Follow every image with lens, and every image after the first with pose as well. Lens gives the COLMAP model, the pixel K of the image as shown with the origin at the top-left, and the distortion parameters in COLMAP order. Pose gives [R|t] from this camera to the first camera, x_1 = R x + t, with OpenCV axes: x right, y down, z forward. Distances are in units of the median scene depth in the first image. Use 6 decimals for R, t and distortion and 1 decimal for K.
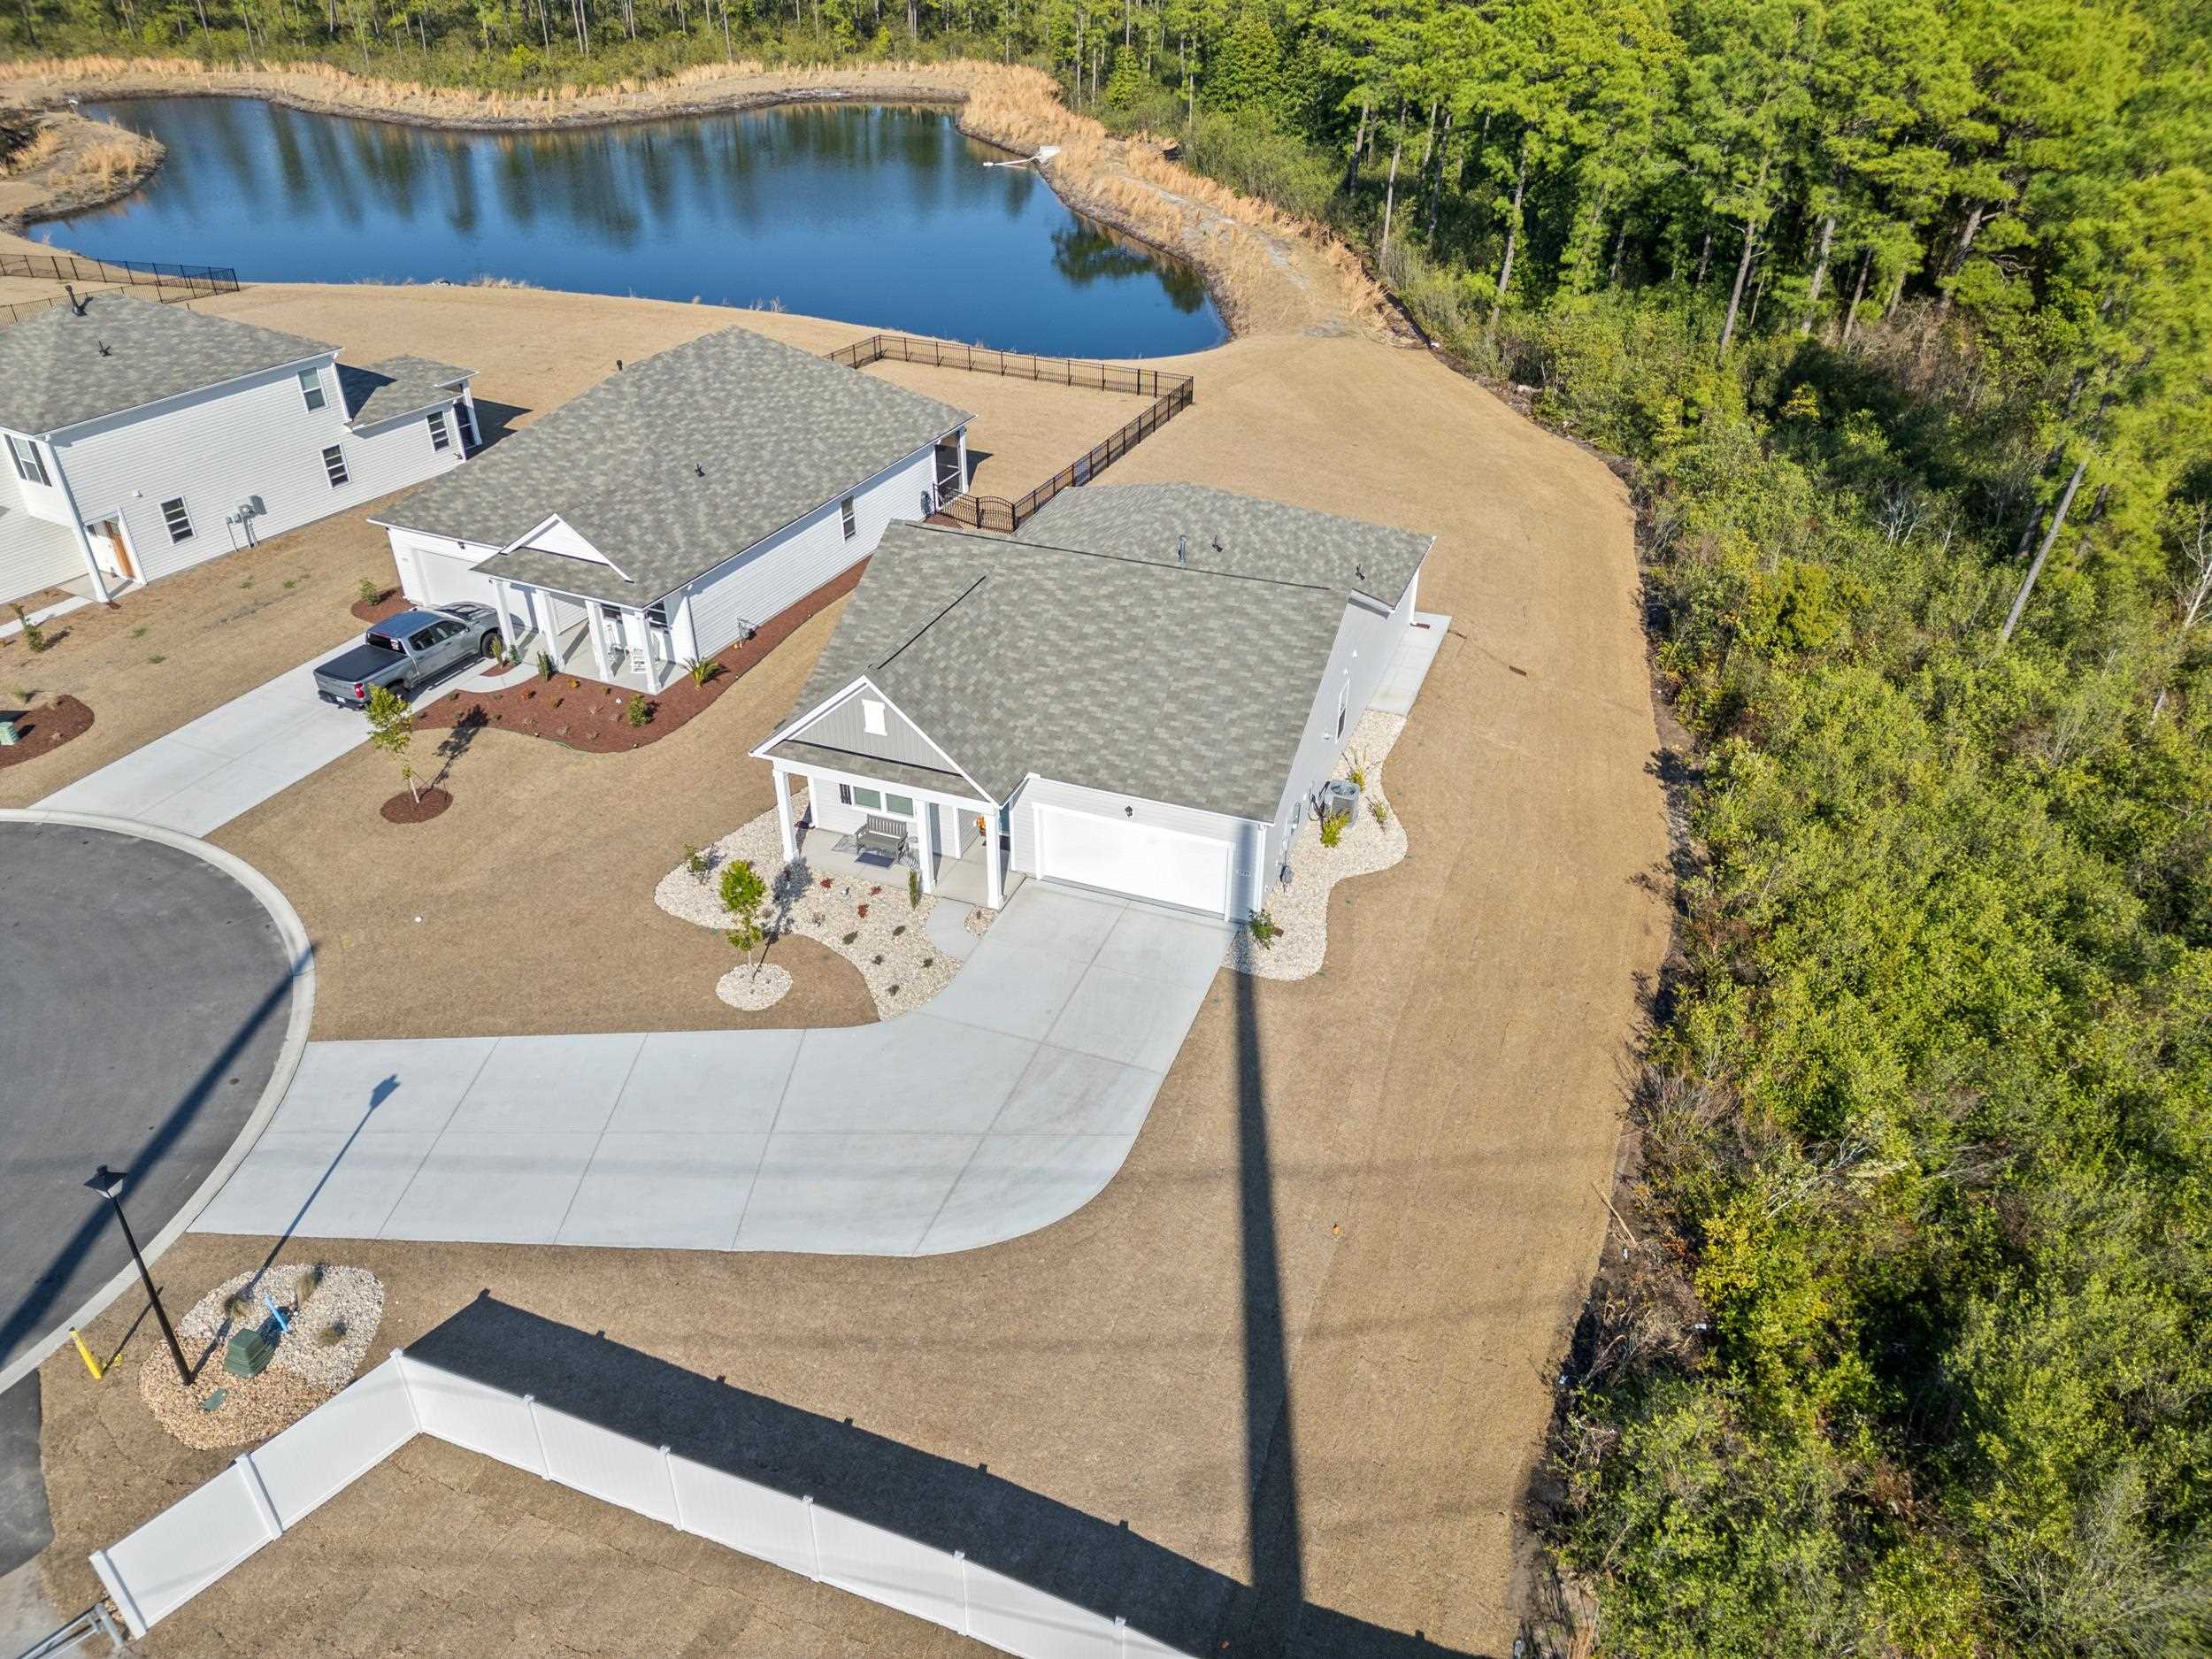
lens RADIAL K [[1543.8, 0, 1083.2], [0, 1543.8, 821.5], [0, 0, 1]] dist [0.074307, -0.061547]
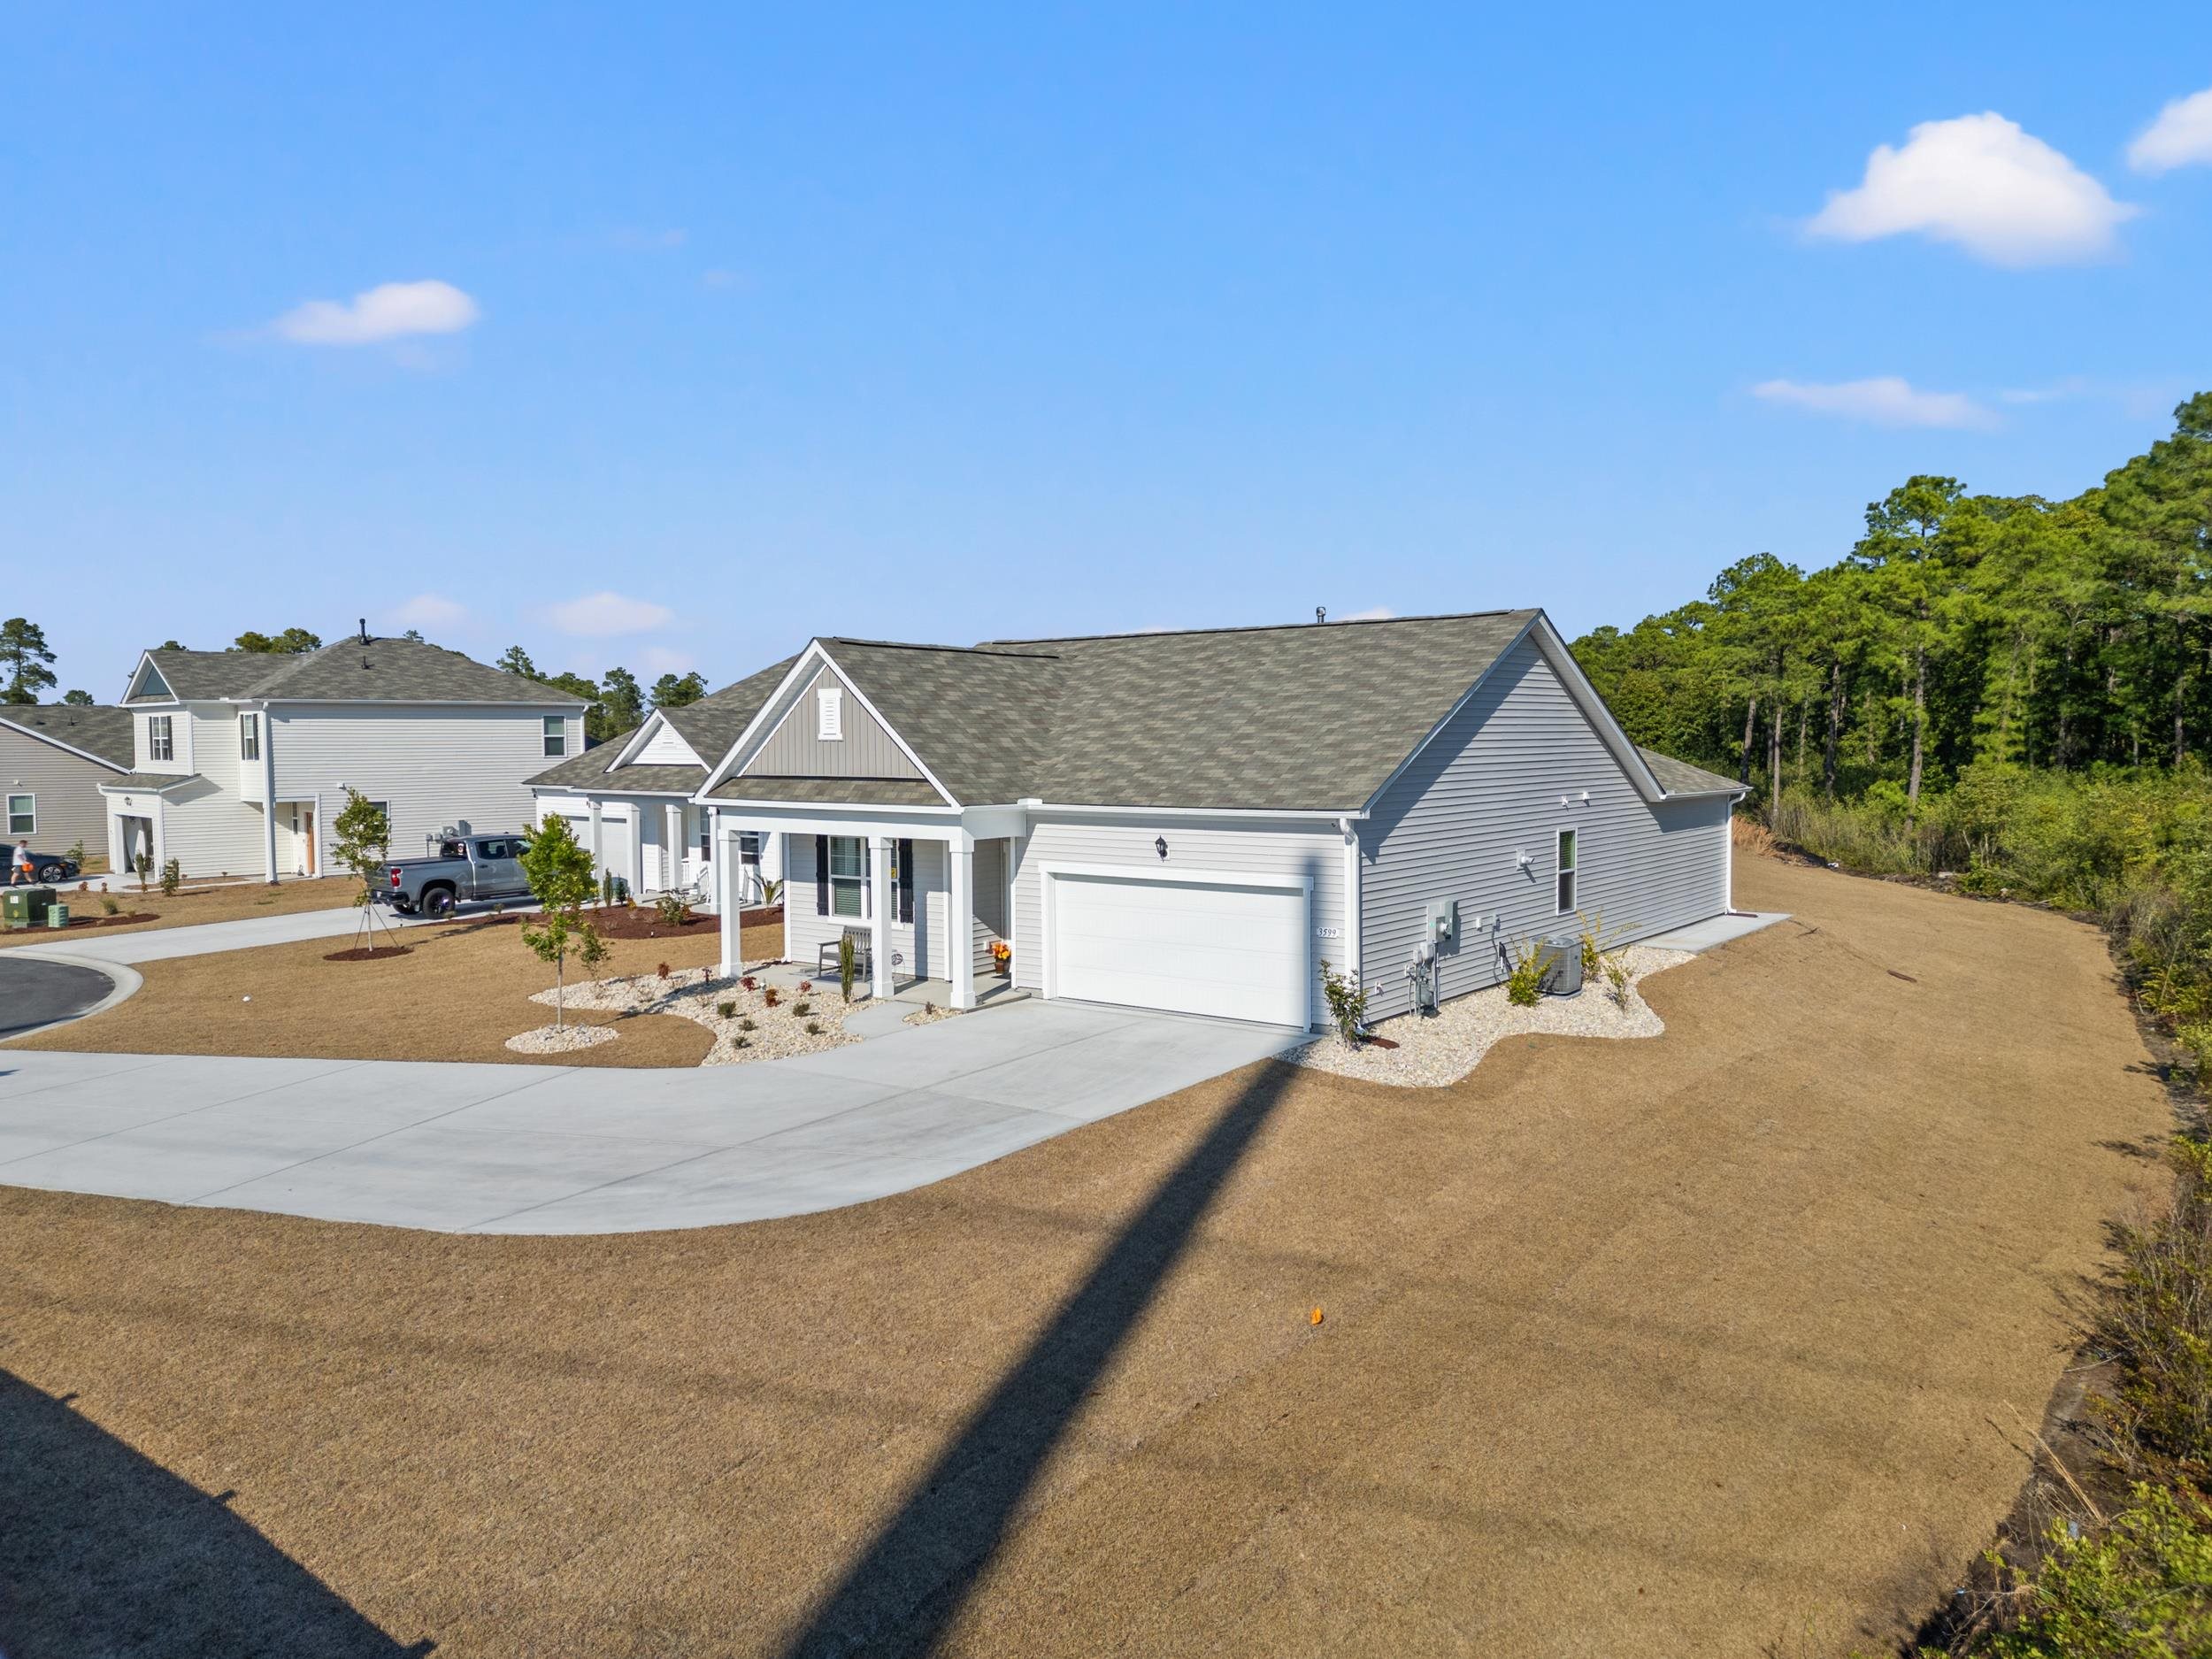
lens RADIAL K [[1550.2, 0, 1096.6], [0, 1550.2, 830.2], [0, 0, 1]] dist [0.070893, -0.059839]
pose [[0.960754, 0.016461, -0.276912, 0.153510], [-0.147843, 0.875034, -0.460931, 0.243636], [0.234720, 0.483781, 0.843127, 0.363039]]
